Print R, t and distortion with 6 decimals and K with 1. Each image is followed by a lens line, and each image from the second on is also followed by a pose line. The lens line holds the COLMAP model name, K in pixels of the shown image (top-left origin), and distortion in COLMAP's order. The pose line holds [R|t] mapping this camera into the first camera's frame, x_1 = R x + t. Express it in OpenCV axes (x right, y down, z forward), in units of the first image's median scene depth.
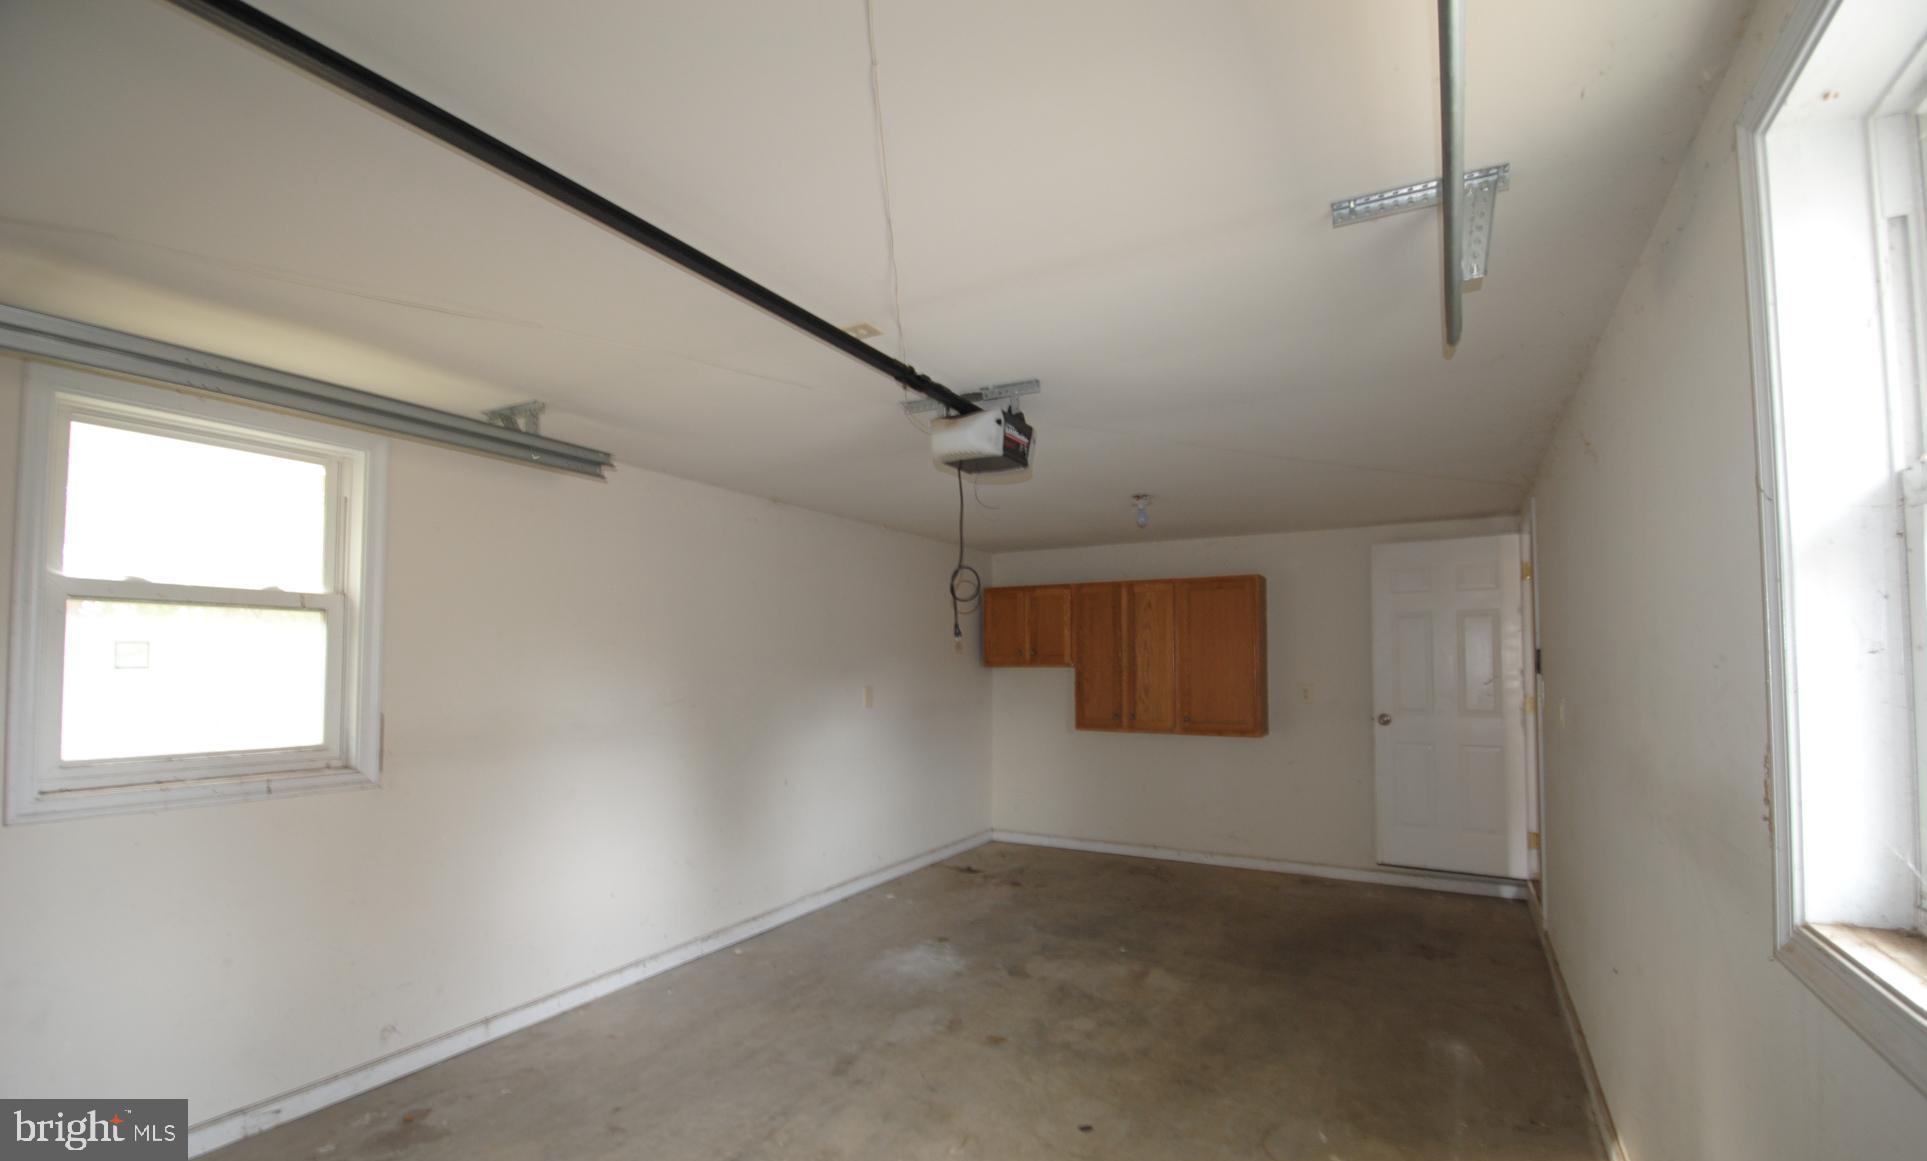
lens RADIAL K [[846.8, 0, 981.5], [0, 846.8, 628.0], [0, 0, 1]] dist [0.028874, -0.032929]
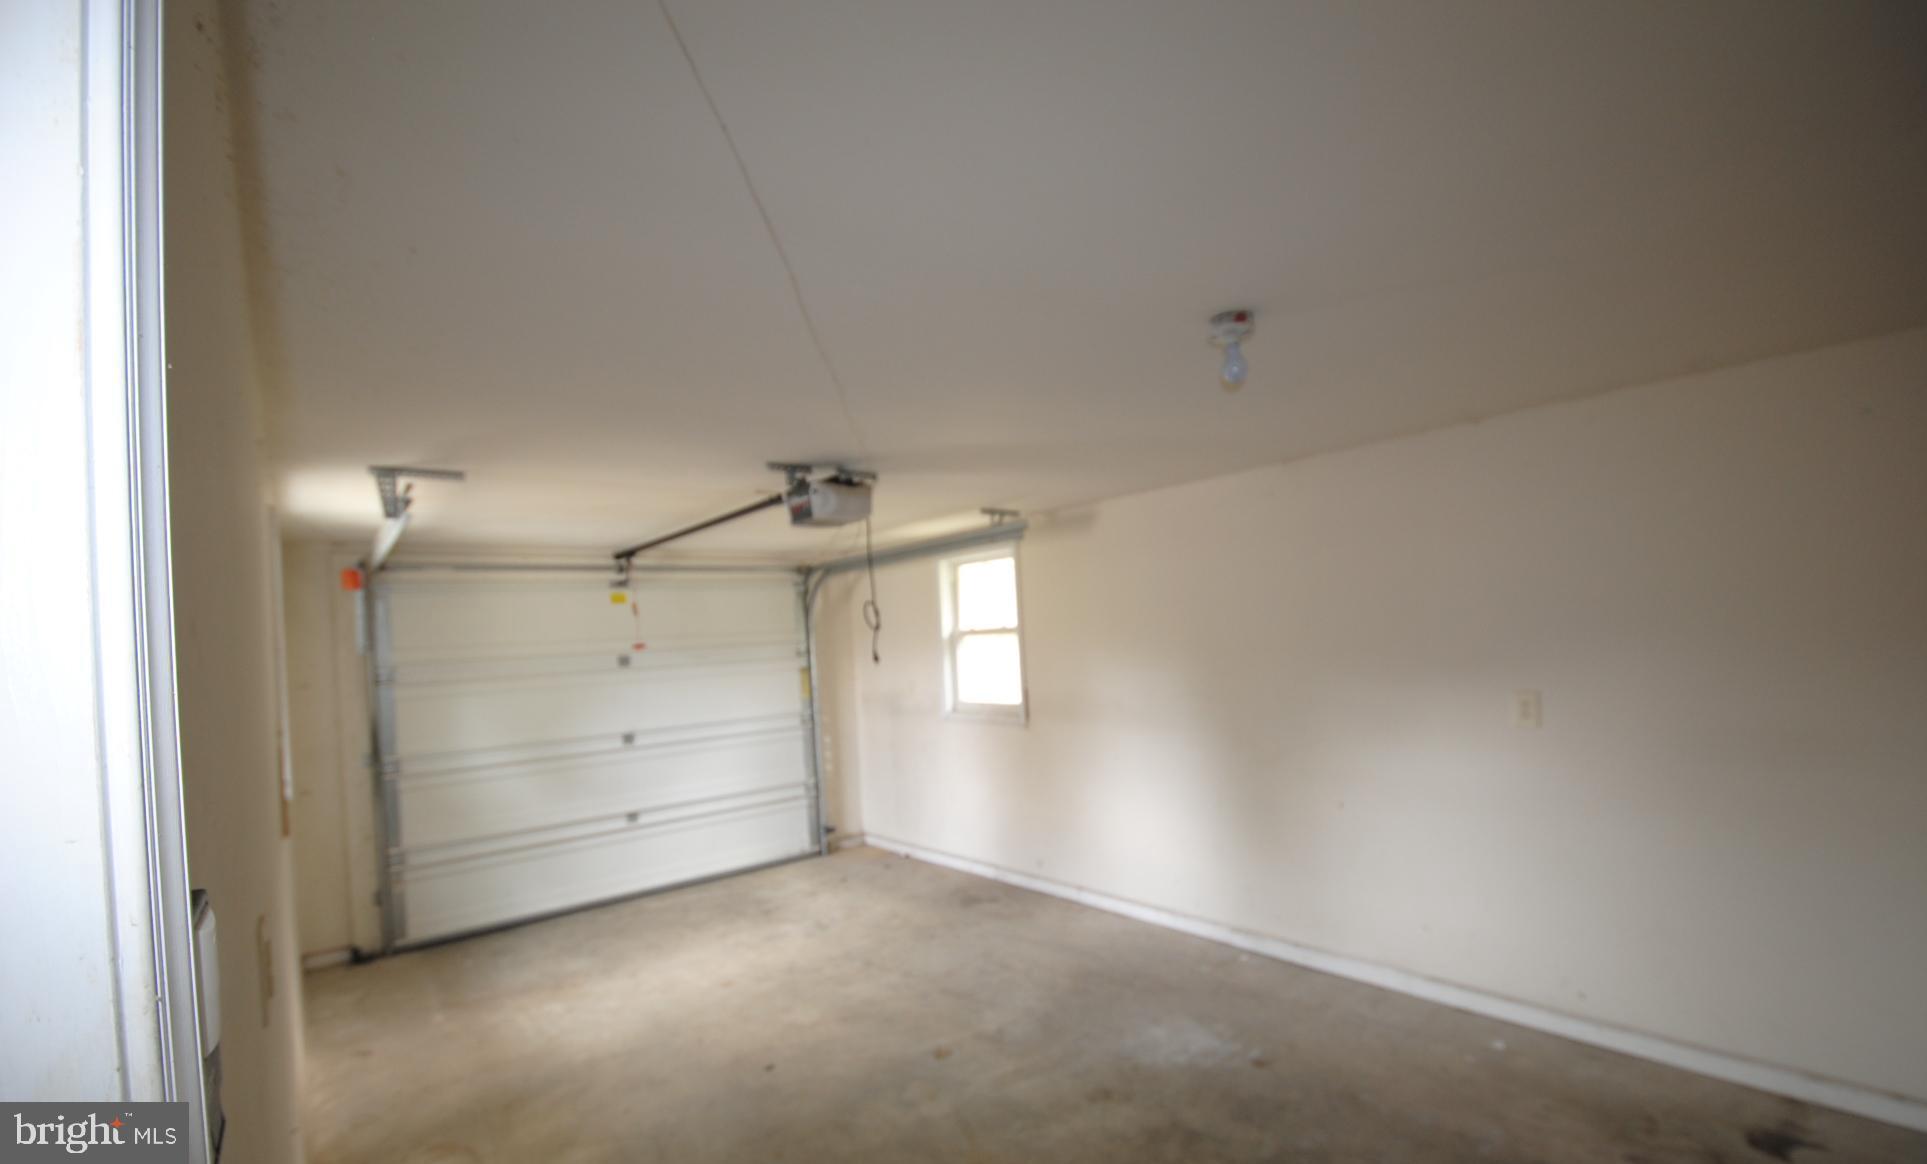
lens RADIAL K [[846.8, 0, 981.5], [0, 846.8, 629.5], [0, 0, 1]] dist [0.028874, -0.032929]
pose [[-0.383663, 0.014724, -0.923356, 0.766141], [0.099209, 0.994743, -0.025360, 0.006187], [0.918129, -0.101335, -0.383107, 1.219234]]
